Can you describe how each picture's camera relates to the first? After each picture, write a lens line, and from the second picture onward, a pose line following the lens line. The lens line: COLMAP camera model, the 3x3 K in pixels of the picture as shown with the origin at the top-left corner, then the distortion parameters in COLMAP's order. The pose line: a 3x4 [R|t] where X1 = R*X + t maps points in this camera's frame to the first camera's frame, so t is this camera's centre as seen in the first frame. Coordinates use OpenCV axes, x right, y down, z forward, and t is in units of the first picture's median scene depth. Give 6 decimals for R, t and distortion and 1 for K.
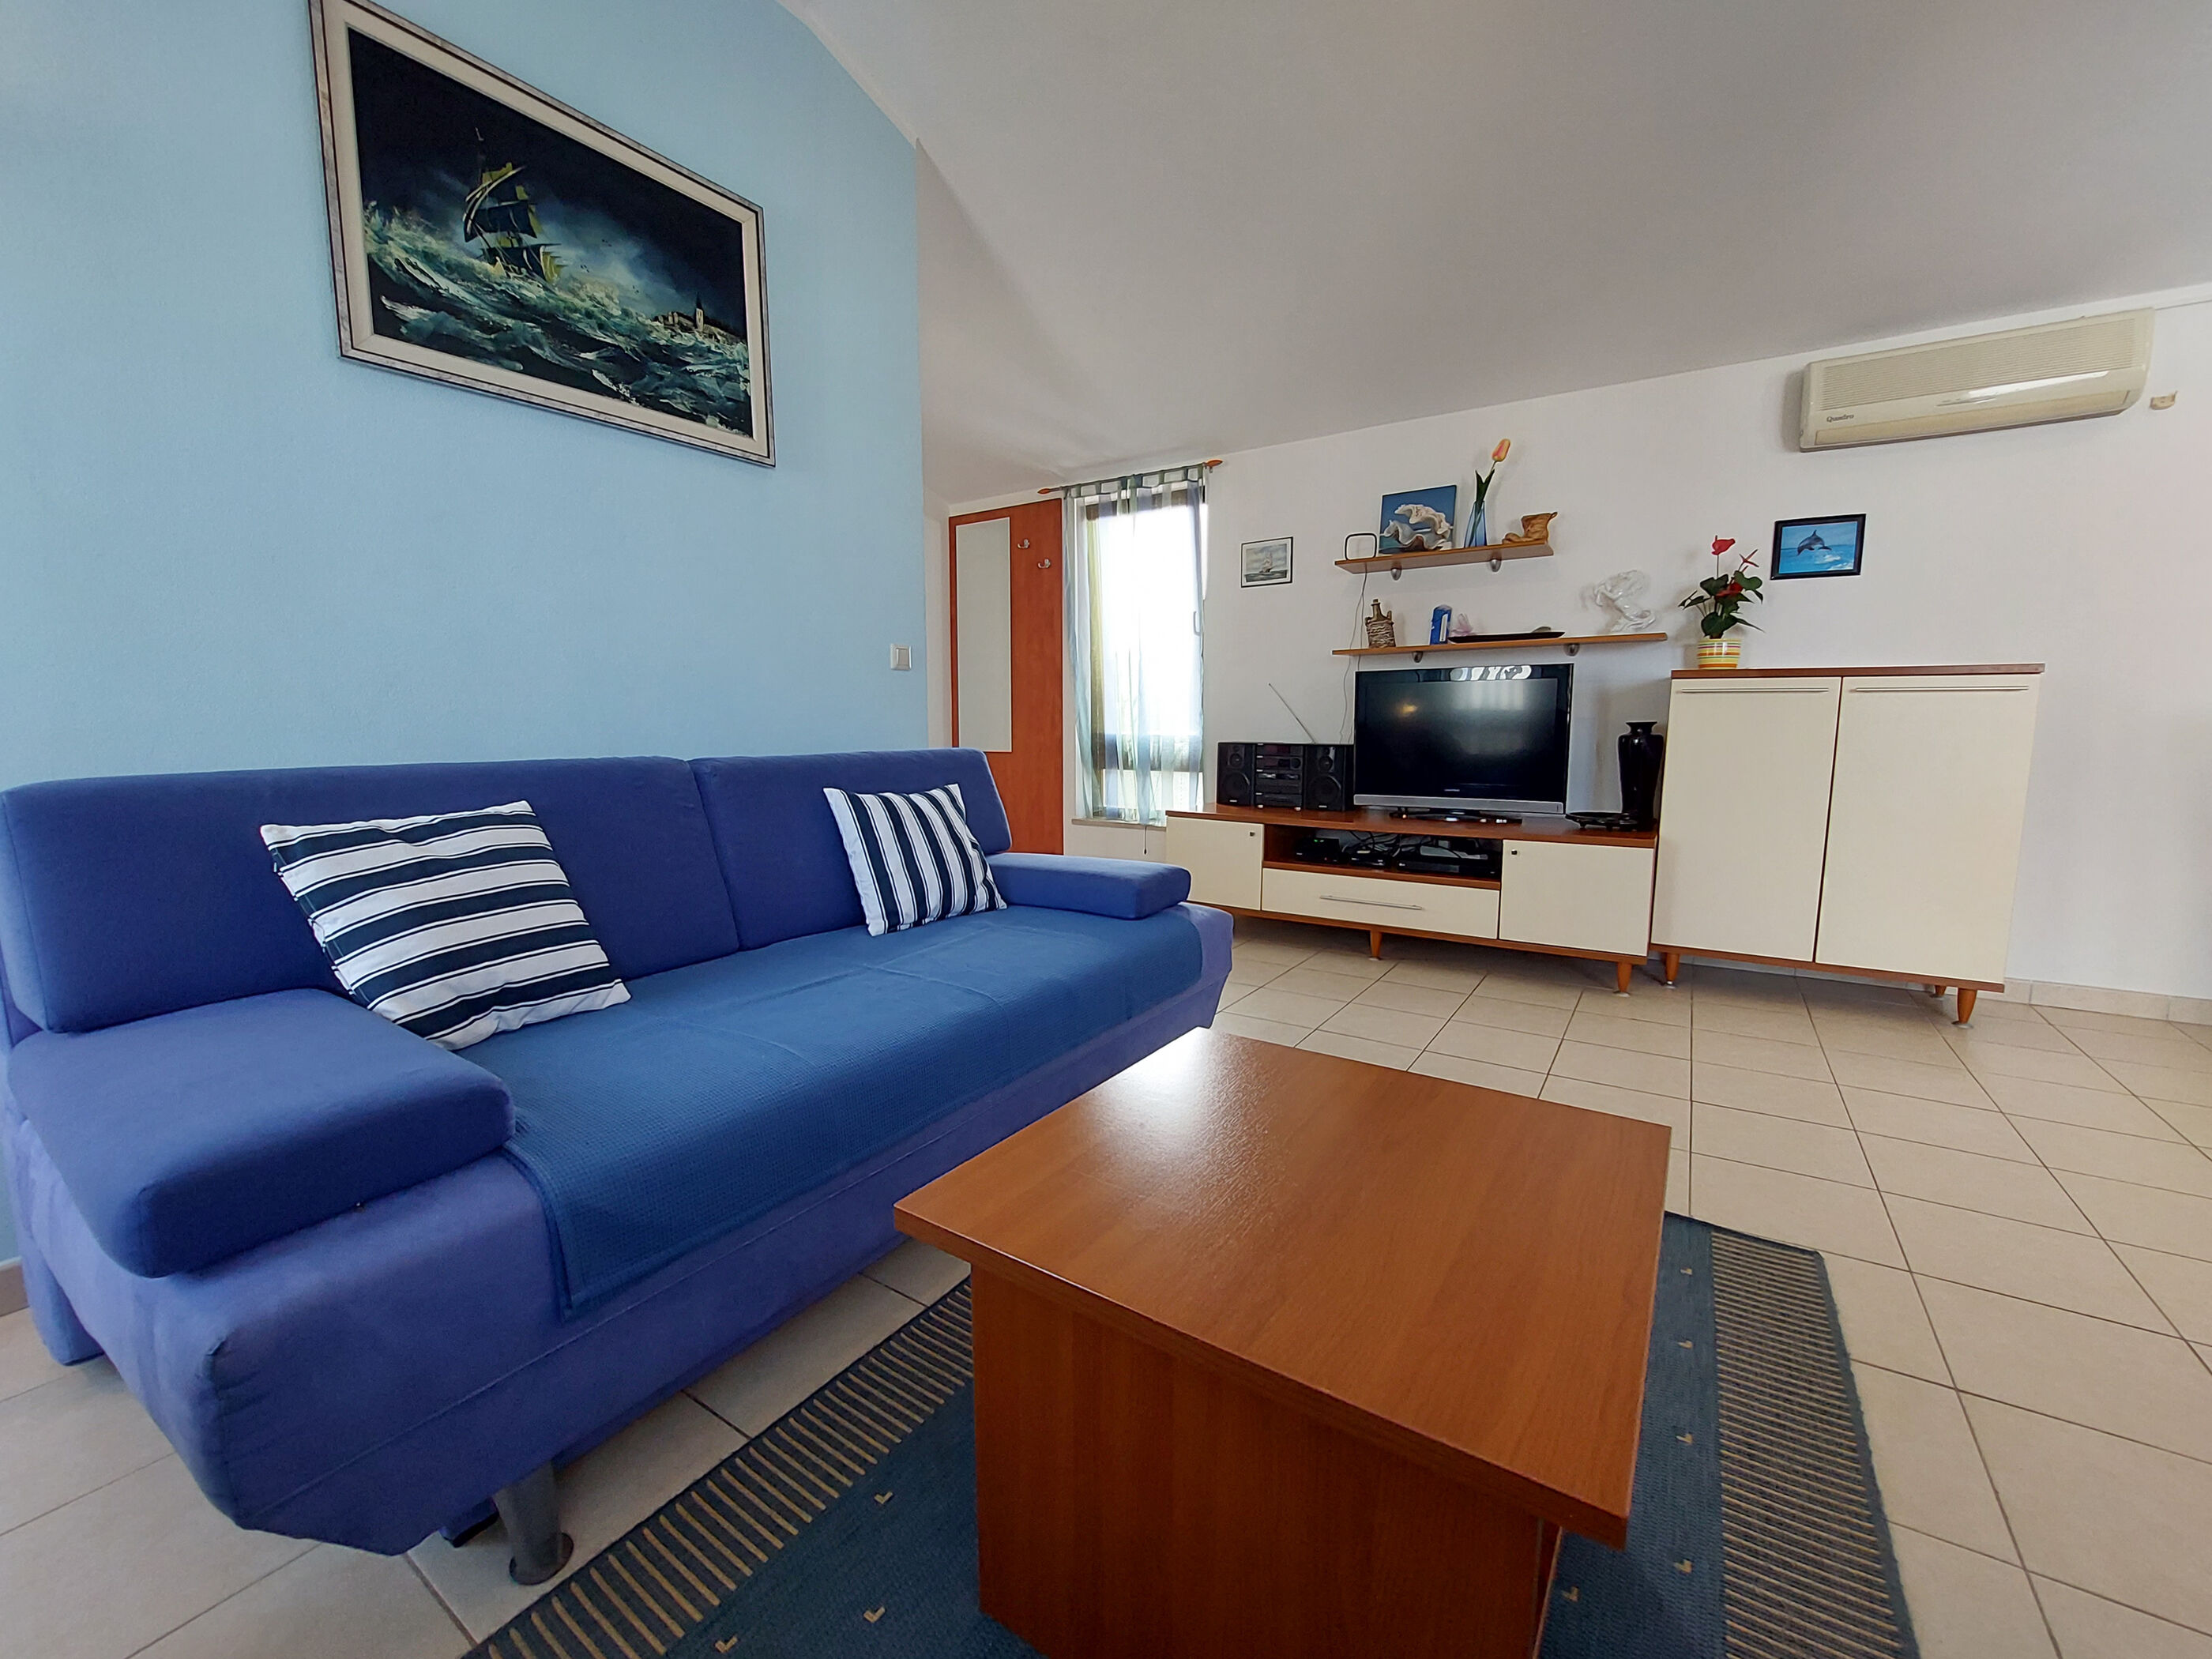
lens RADIAL K [[881.6, 0, 1103.2], [0, 881.6, 823.6], [0, 0, 1]] dist [-0.009312, -0.006392]
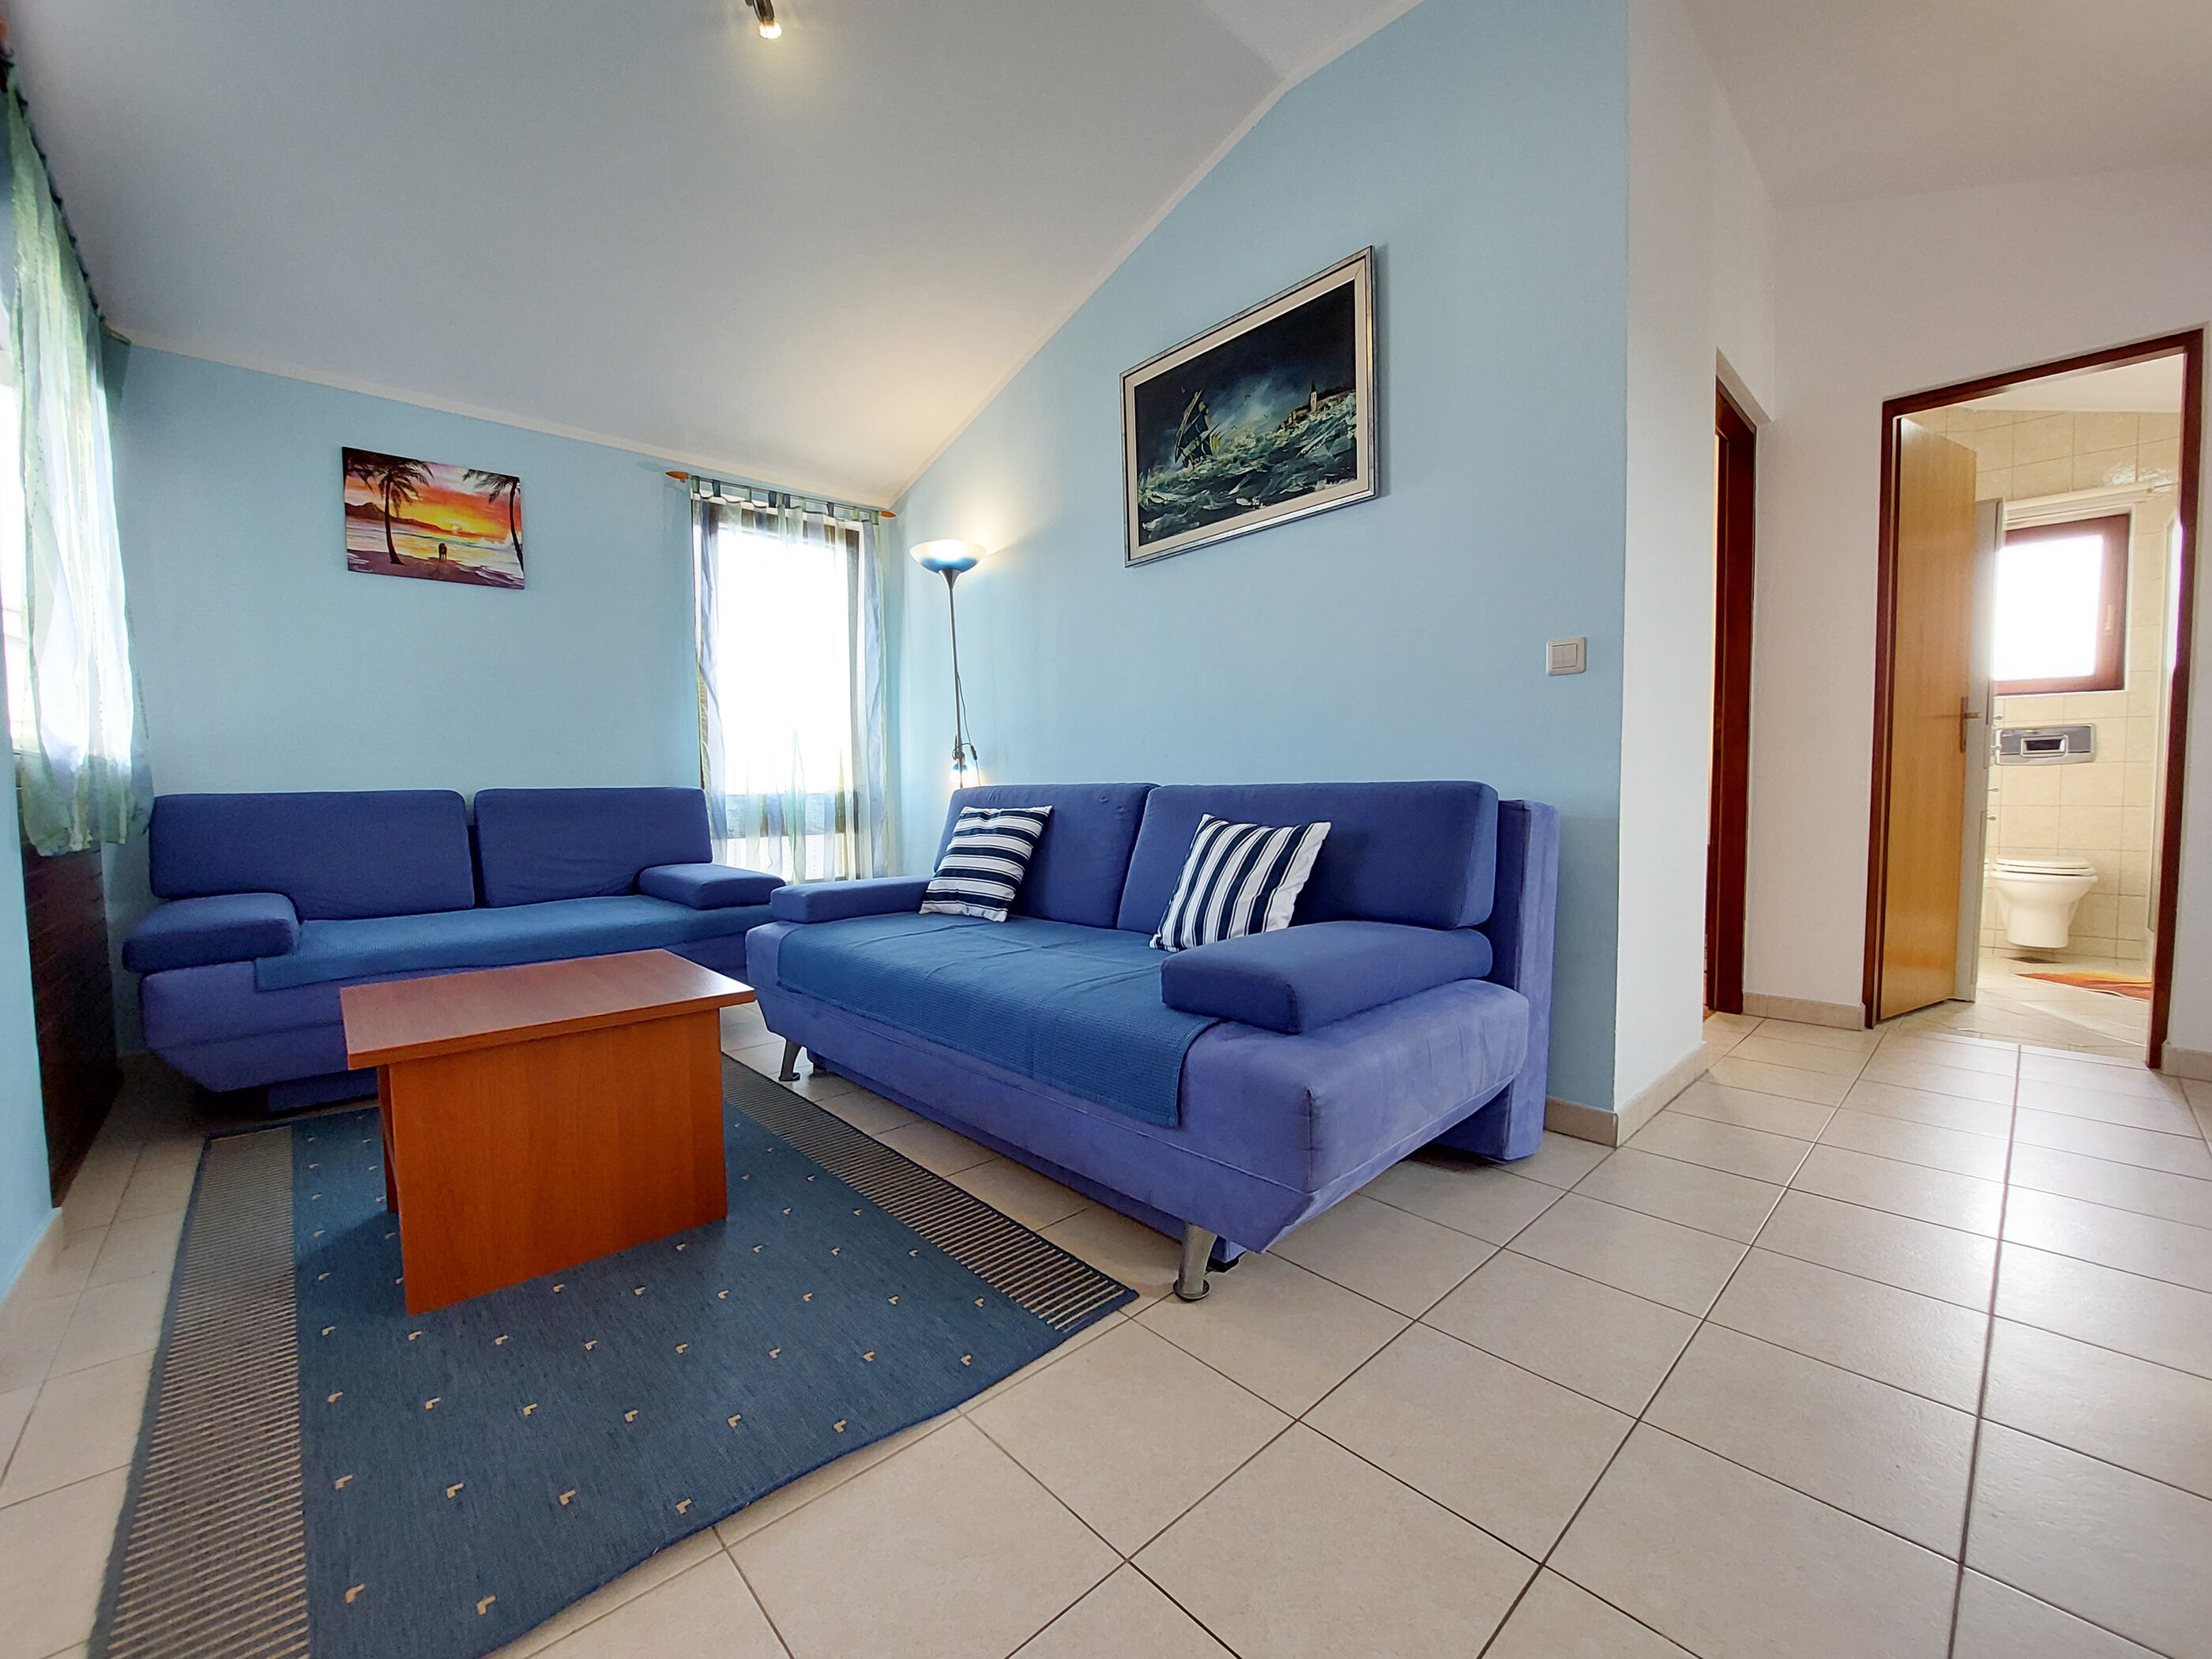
lens RADIAL K [[880.0, 0, 1095.6], [0, 880.0, 834.0], [0, 0, 1]] dist [-0.016553, -0.000132]
pose [[-0.239495, 0.057355, -0.969202, 0.453922], [-0.098875, 0.991623, 0.083114, -0.055123], [0.965850, 0.115735, -0.231818, 0.654114]]
